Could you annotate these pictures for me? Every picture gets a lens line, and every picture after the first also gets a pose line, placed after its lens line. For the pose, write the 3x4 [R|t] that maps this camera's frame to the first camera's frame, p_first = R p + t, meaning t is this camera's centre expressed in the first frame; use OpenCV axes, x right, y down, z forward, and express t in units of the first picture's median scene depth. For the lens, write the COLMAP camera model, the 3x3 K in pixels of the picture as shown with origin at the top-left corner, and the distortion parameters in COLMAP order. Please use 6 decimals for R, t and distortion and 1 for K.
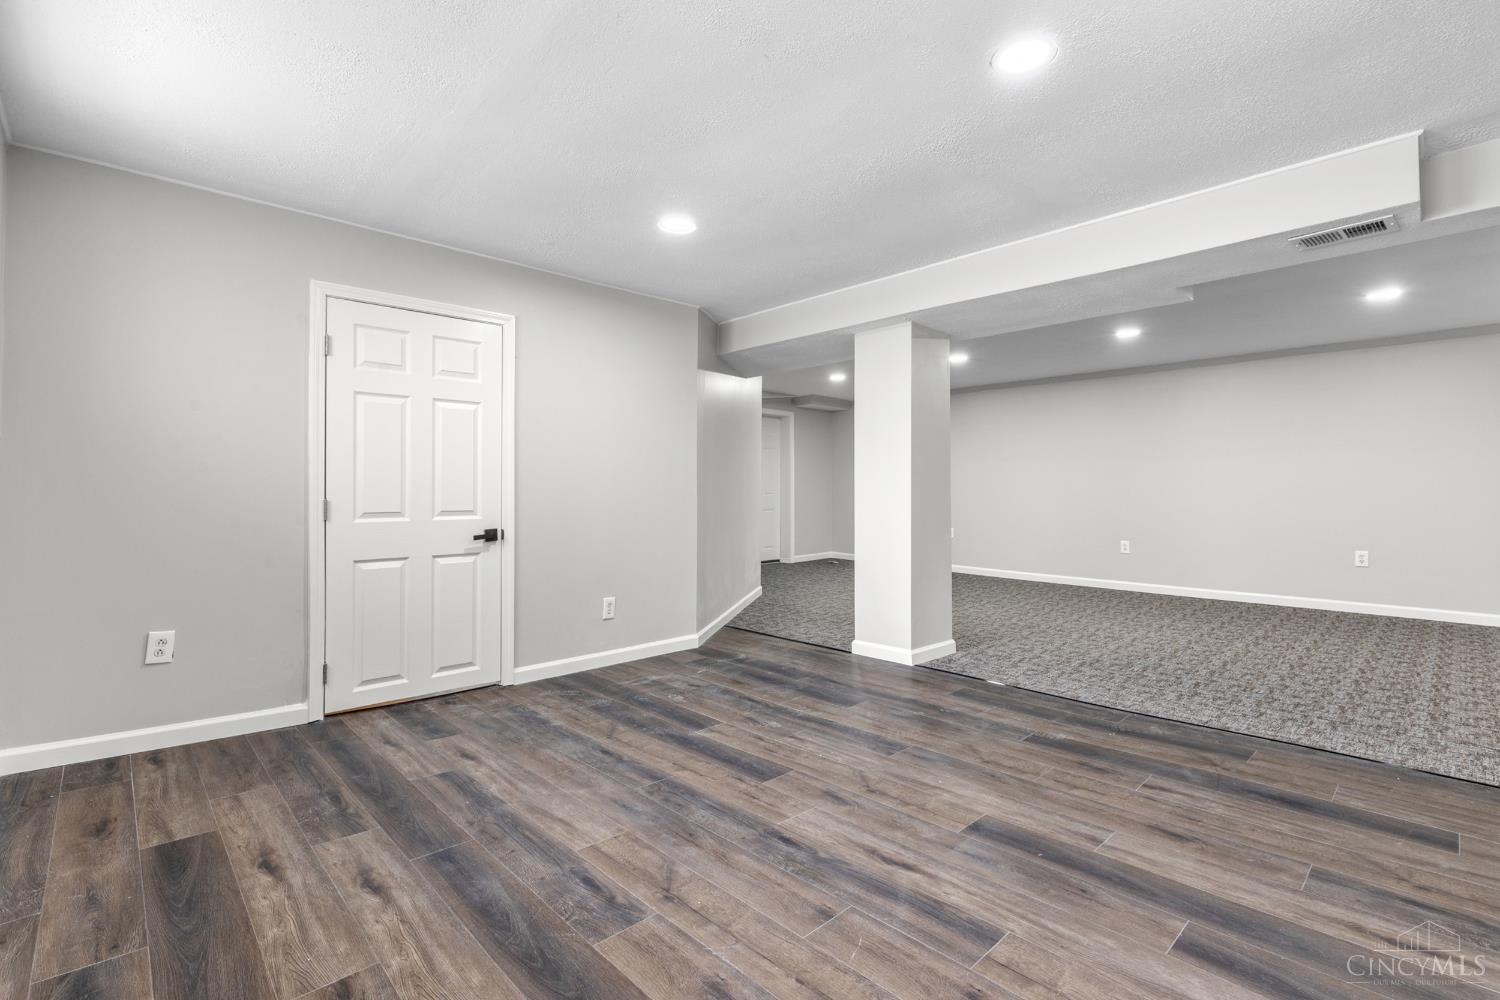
lens RADIAL K [[675.4, 0, 742.9], [0, 675.4, 497.4], [0, 0, 1]] dist [0.010010, -0.001229]
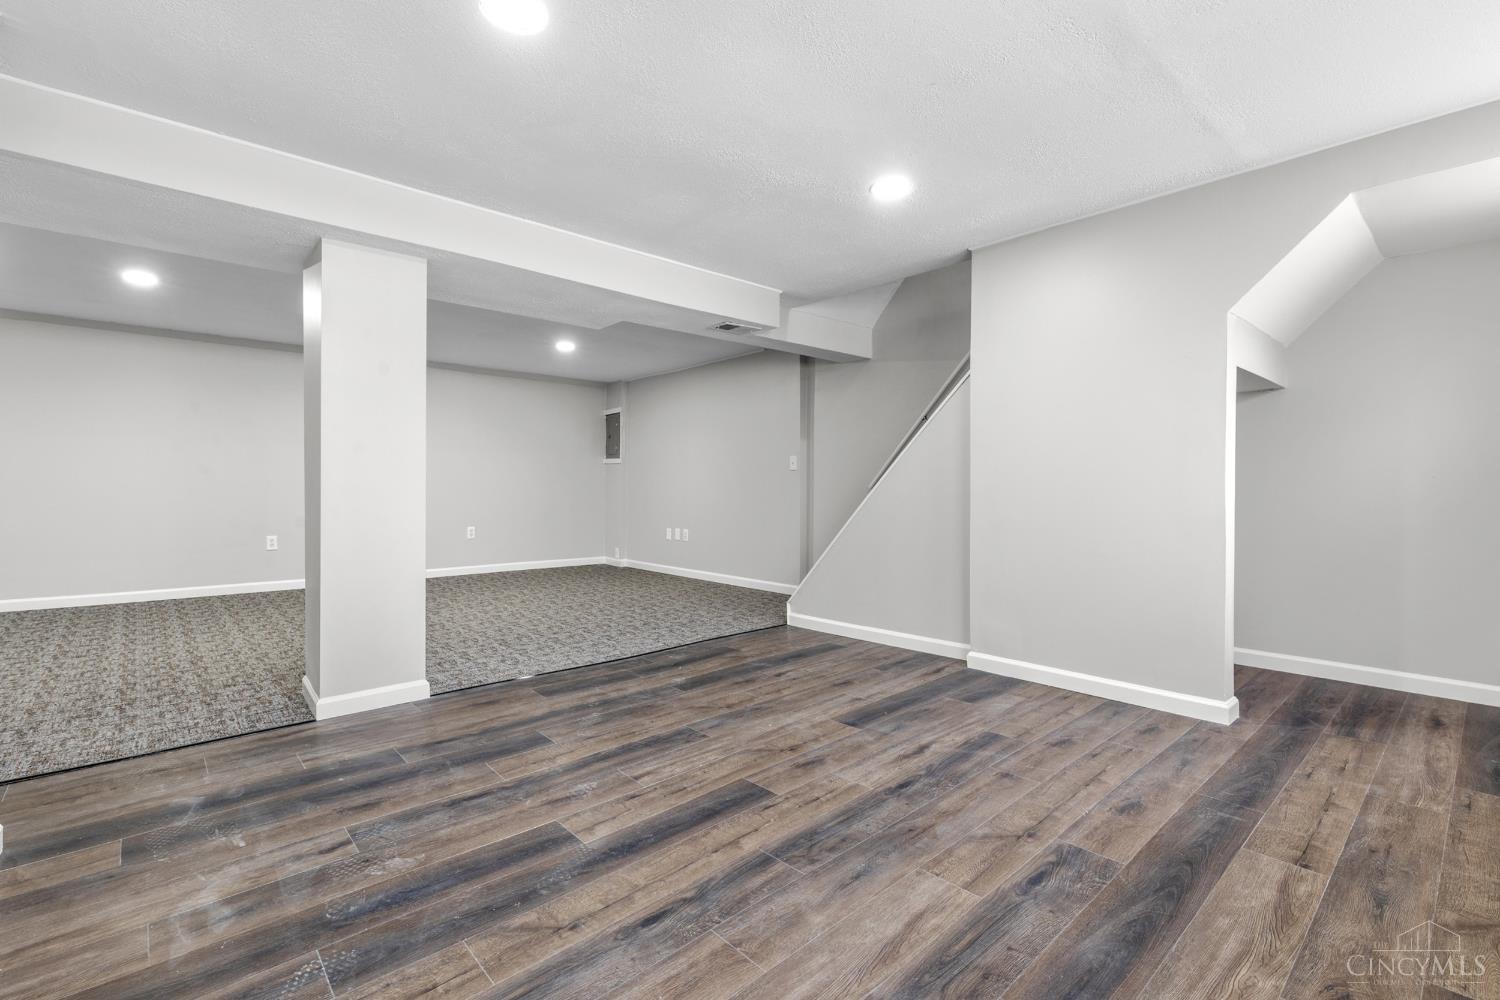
lens RADIAL K [[675.4, 0, 743.5], [0, 675.4, 488.8], [0, 0, 1]] dist [0.010010, -0.001229]
pose [[0.022869, -0.003904, 0.999731, -0.861396], [0.004907, 0.999981, 0.003793, 0.007688], [-0.999726, 0.004819, 0.022888, 1.003983]]
